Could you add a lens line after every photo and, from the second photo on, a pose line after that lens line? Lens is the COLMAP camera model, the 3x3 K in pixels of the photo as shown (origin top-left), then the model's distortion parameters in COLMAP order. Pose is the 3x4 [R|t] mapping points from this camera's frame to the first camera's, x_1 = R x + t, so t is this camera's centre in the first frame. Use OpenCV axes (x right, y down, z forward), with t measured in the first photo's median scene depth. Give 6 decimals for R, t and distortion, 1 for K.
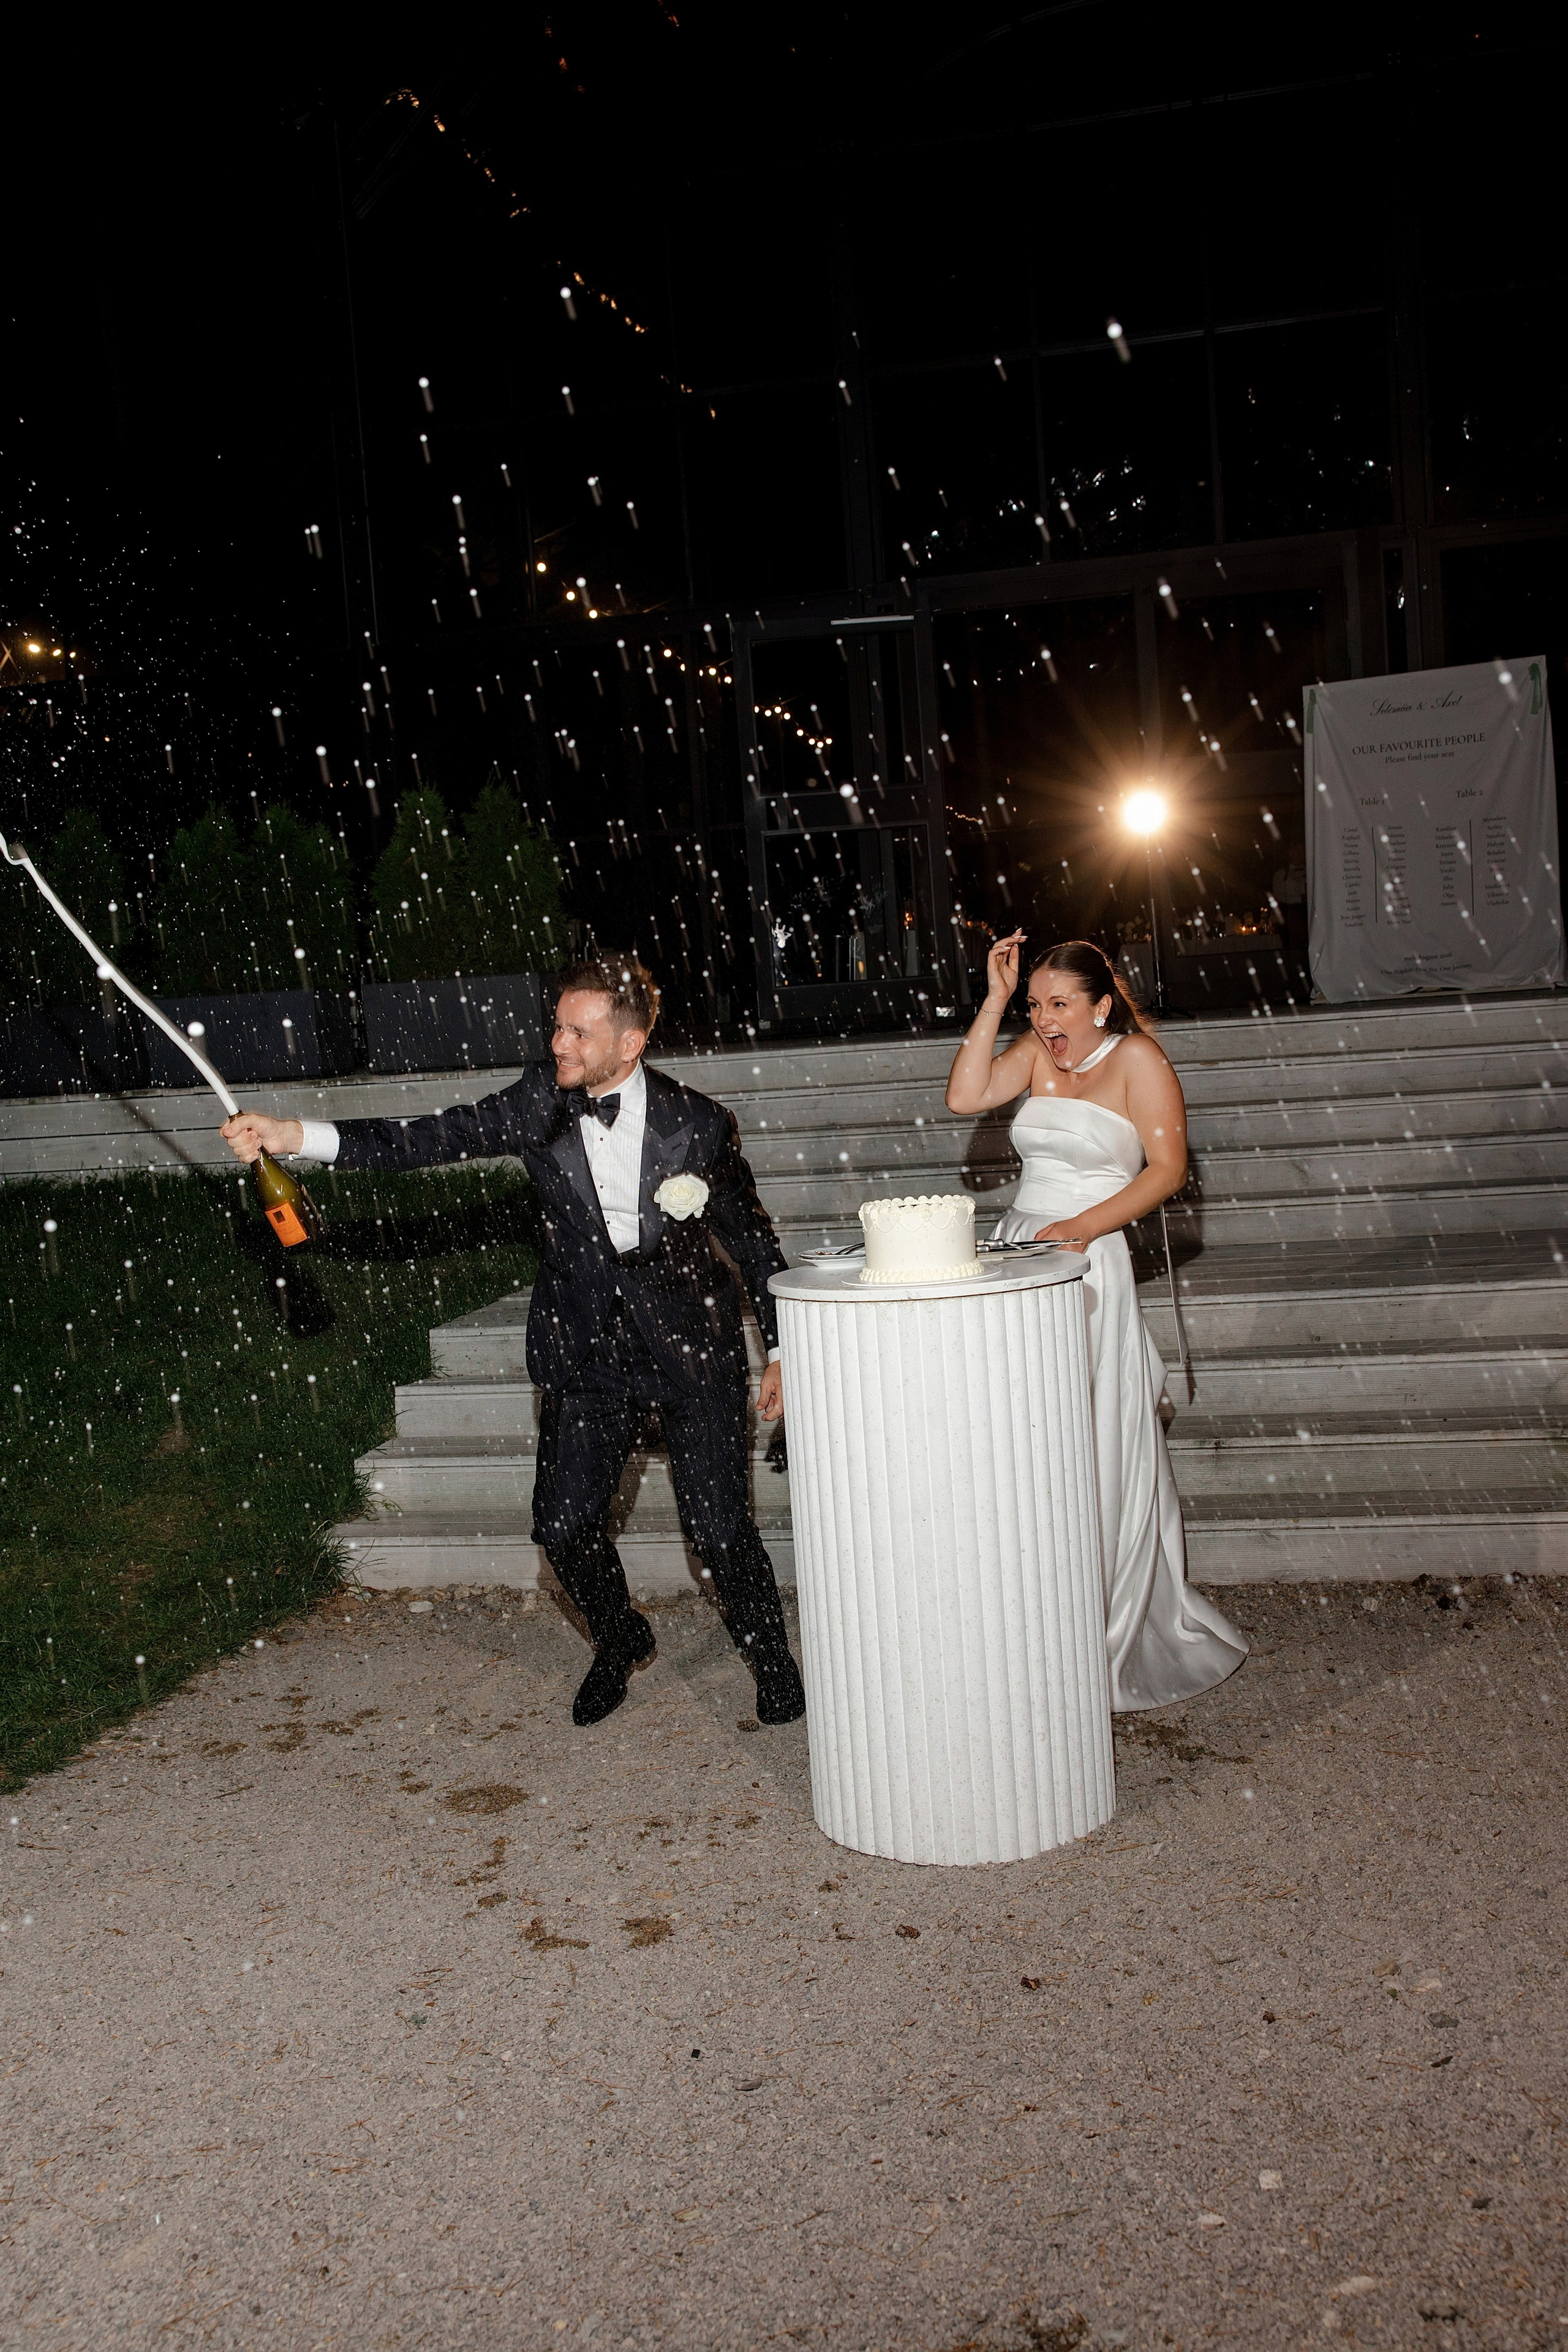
lens RADIAL K [[2227.3, 0, 772.9], [0, 2227.3, 1168.2], [0, 0, 1]] dist [0.003949, 0.020639]
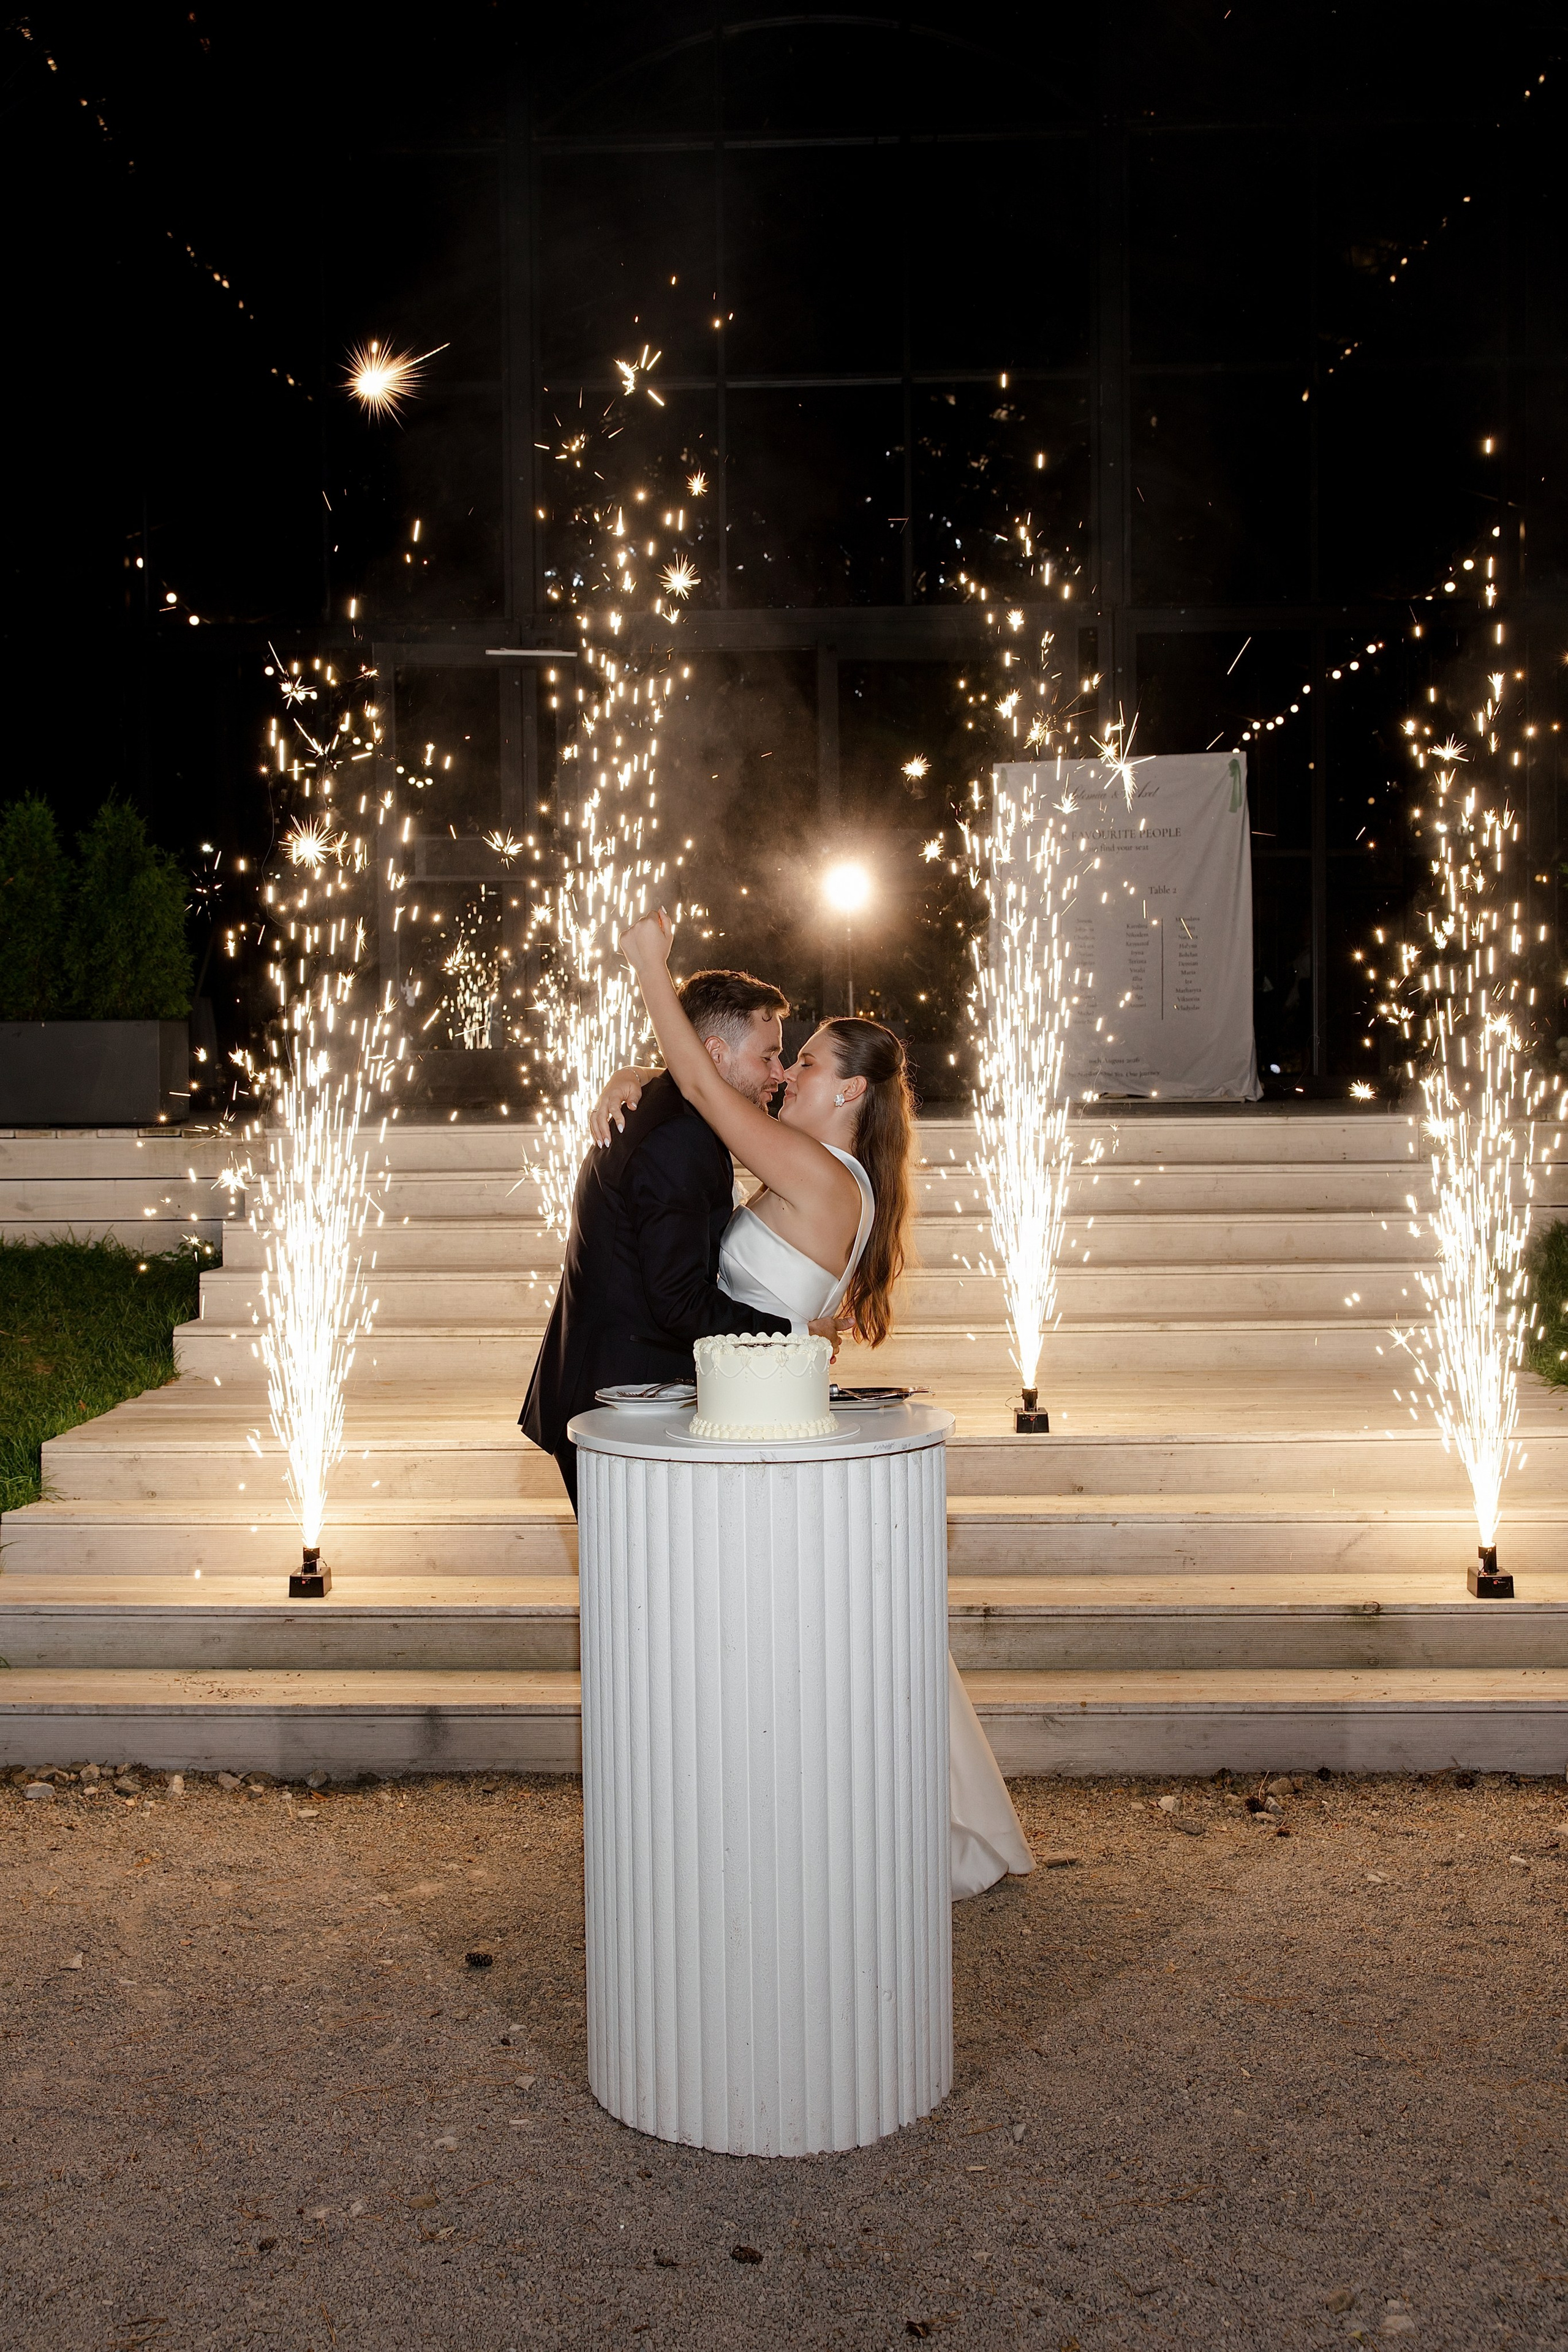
lens RADIAL K [[2386.6, 0, 711.7], [0, 2386.6, 1145.7], [0, 0, 1]] dist [0.000938, 0.016561]
pose [[0.984697, 0.052923, 0.166043, -0.081986], [-0.045878, 0.997888, -0.045984, -0.012133], [-0.168126, 0.037662, 0.985046, 0.095994]]
